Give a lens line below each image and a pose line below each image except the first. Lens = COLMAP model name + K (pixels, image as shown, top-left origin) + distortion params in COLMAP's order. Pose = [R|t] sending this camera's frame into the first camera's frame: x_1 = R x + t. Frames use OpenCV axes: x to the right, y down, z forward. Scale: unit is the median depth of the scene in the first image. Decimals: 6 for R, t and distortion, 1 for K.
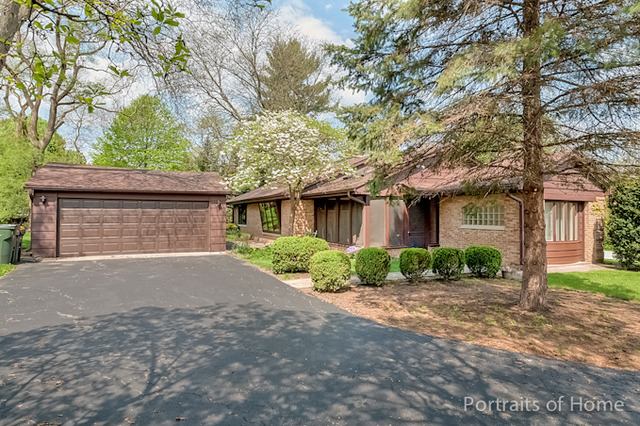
lens RADIAL K [[298.6, 0, 319.5], [0, 298.6, 213.4], [0, 0, 1]] dist [0.015402, -0.000004]
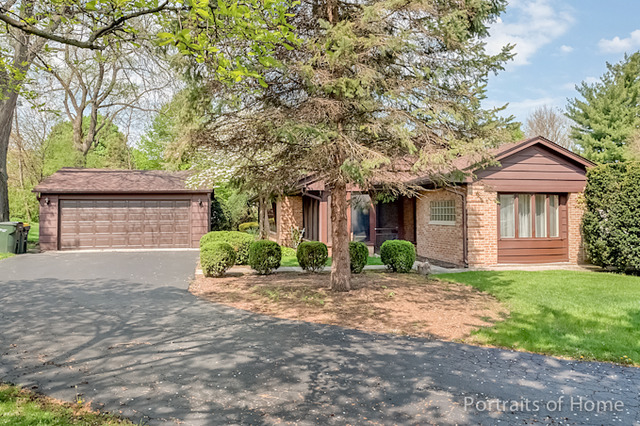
lens RADIAL K [[355.2, 0, 323.7], [0, 355.2, 211.4], [0, 0, 1]] dist [0.005684, -0.000013]
pose [[0.981253, -0.010765, -0.192423, 0.383247], [0.011359, 0.999934, 0.001987, 0.004480], [0.192389, -0.004136, 0.981310, -0.147361]]
